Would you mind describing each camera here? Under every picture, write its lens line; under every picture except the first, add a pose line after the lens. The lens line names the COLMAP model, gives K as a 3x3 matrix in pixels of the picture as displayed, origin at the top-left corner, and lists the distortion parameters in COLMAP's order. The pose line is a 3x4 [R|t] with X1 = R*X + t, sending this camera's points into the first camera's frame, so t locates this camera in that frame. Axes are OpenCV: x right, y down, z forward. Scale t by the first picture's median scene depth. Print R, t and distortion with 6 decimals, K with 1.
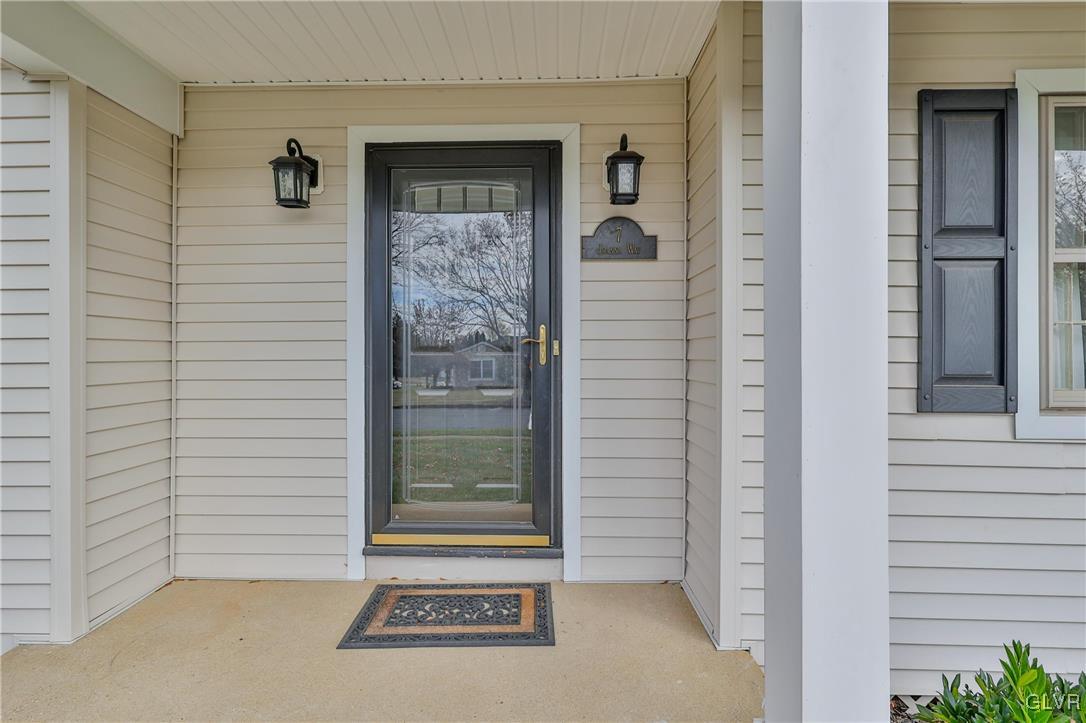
lens RADIAL K [[502.1, 0, 540.1], [0, 502.1, 345.8], [0, 0, 1]] dist [-0.001727, -0.000434]
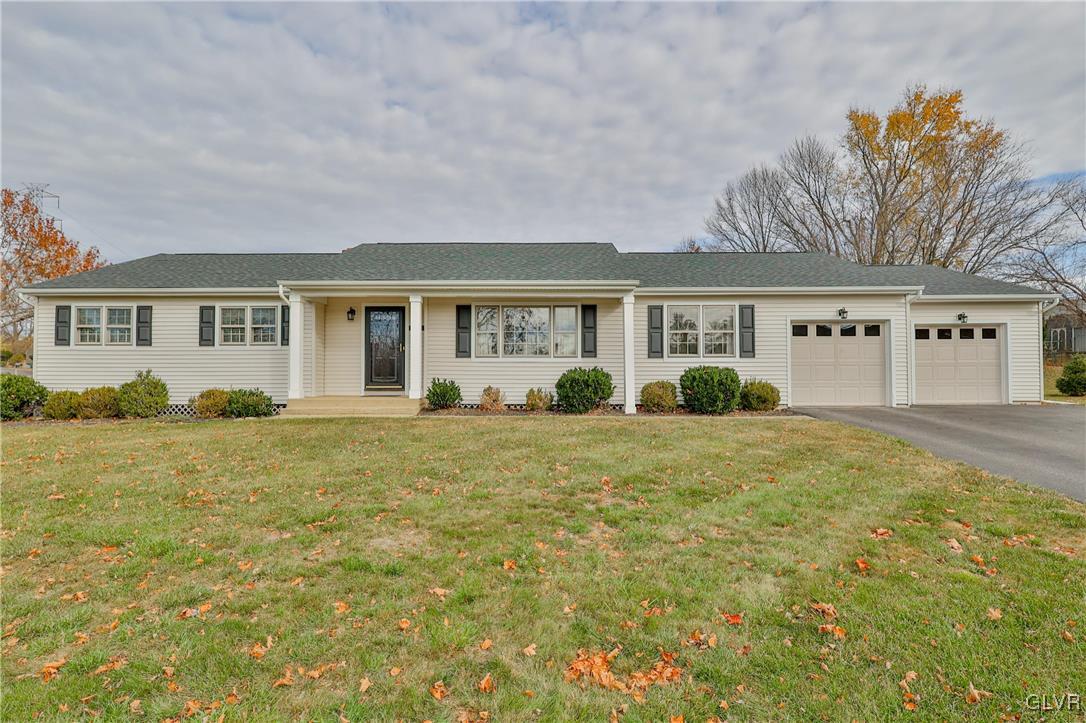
lens RADIAL K [[537.0, 0, 543.0], [0, 537.0, 361.5], [0, 0, 1]] dist [-0.003089, 0.000101]
pose [[0.999040, 0.000784, 0.043806, 1.174508], [-0.000397, 0.999961, -0.008832, 0.182249], [-0.043811, 0.008806, 0.999001, -4.363900]]
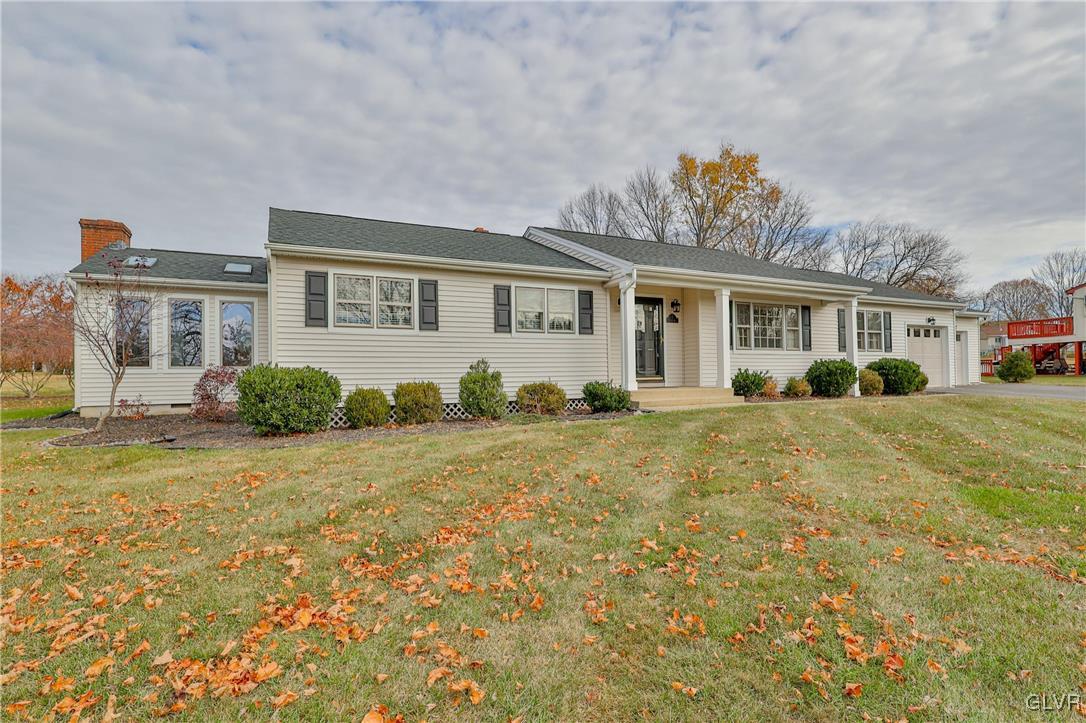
lens RADIAL K [[539.0, 0, 540.8], [0, 539.0, 350.9], [0, 0, 1]] dist [0.003754, 0.001622]
pose [[0.873650, 0.011775, 0.486412, -3.620827], [0.002864, 0.999565, -0.029341, 0.267464], [-0.486547, 0.027027, 0.873237, -3.067861]]
